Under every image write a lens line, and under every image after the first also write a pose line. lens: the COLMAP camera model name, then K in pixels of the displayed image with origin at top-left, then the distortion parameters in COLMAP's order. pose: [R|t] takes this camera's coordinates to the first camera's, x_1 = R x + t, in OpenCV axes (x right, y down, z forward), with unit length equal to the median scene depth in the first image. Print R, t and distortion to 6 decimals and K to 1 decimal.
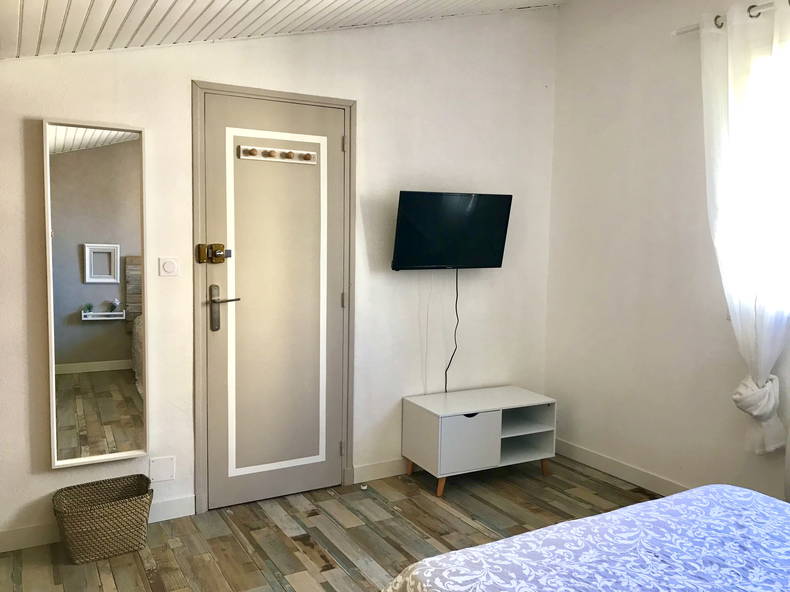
lens RADIAL K [[663.9, 0, 395.2], [0, 663.9, 295.9], [0, 0, 1]] dist [0.017283, 0.004928]
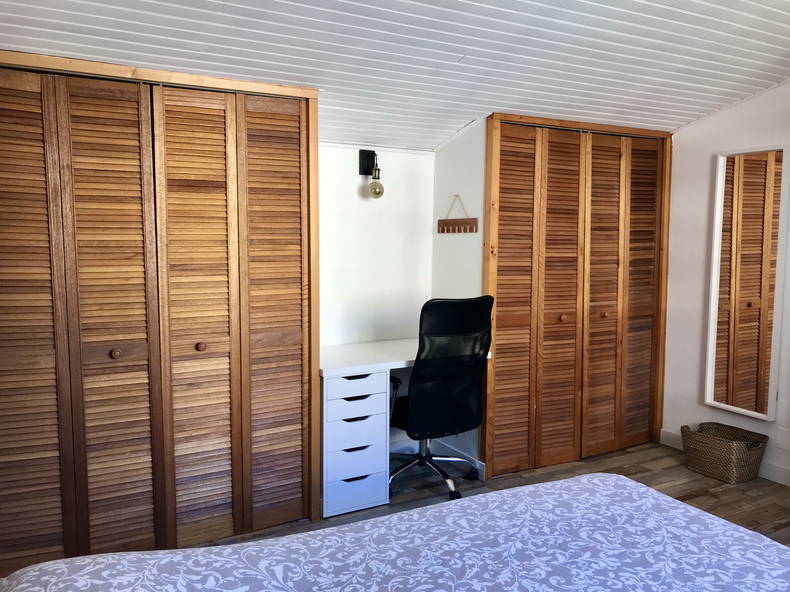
lens RADIAL K [[663.9, 0, 394.6], [0, 663.9, 295.1], [0, 0, 1]] dist [0.017283, 0.004928]
pose [[-0.021311, 0.077802, -0.996741, 1.283795], [-0.099714, 0.991831, 0.079551, -0.024586], [0.994788, 0.101084, -0.013379, 0.495762]]
